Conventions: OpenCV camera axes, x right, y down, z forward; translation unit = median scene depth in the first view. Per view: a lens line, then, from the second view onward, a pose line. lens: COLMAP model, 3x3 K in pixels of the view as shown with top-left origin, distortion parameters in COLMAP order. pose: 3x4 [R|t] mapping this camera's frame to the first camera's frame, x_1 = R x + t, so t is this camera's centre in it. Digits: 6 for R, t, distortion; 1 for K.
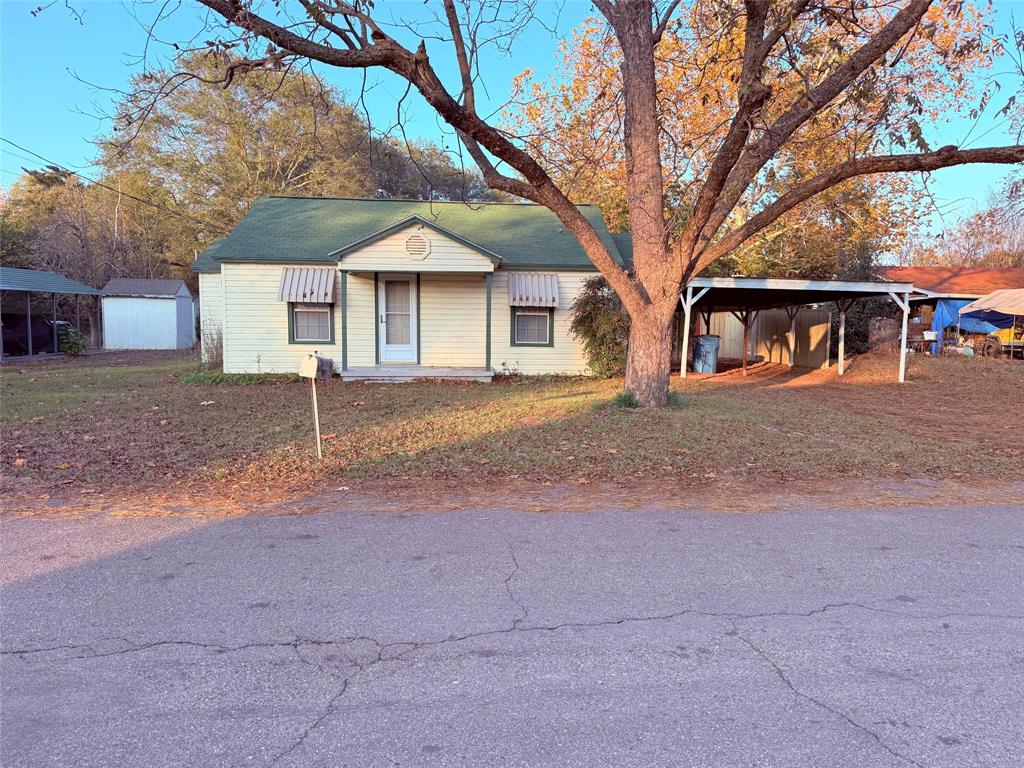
lens RADIAL K [[722.5, 0, 512.0], [0, 722.5, 384.0], [0, 0, 1]] dist [0.120344, -0.184726]
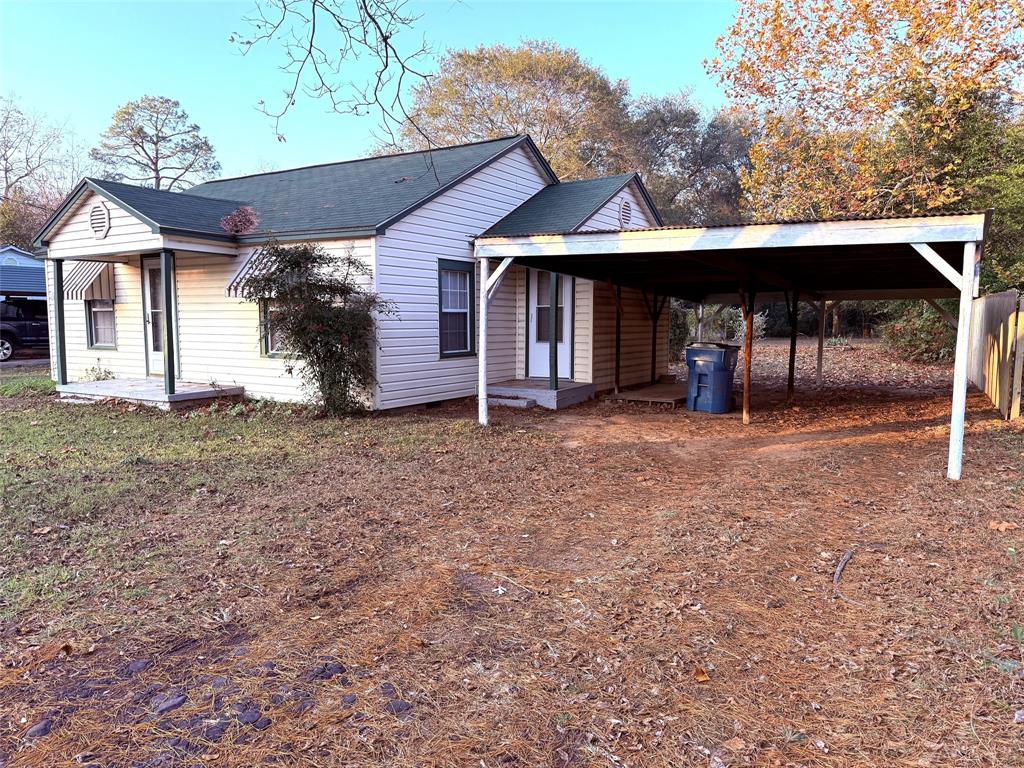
lens RADIAL K [[722.5, 0, 512.0], [0, 722.5, 384.0], [0, 0, 1]] dist [0.120344, -0.184726]
pose [[0.807735, 0.046382, -0.587719, 0.606864], [-0.044651, 0.998850, 0.017460, -0.050902], [0.587853, 0.012139, 0.808877, 0.595203]]
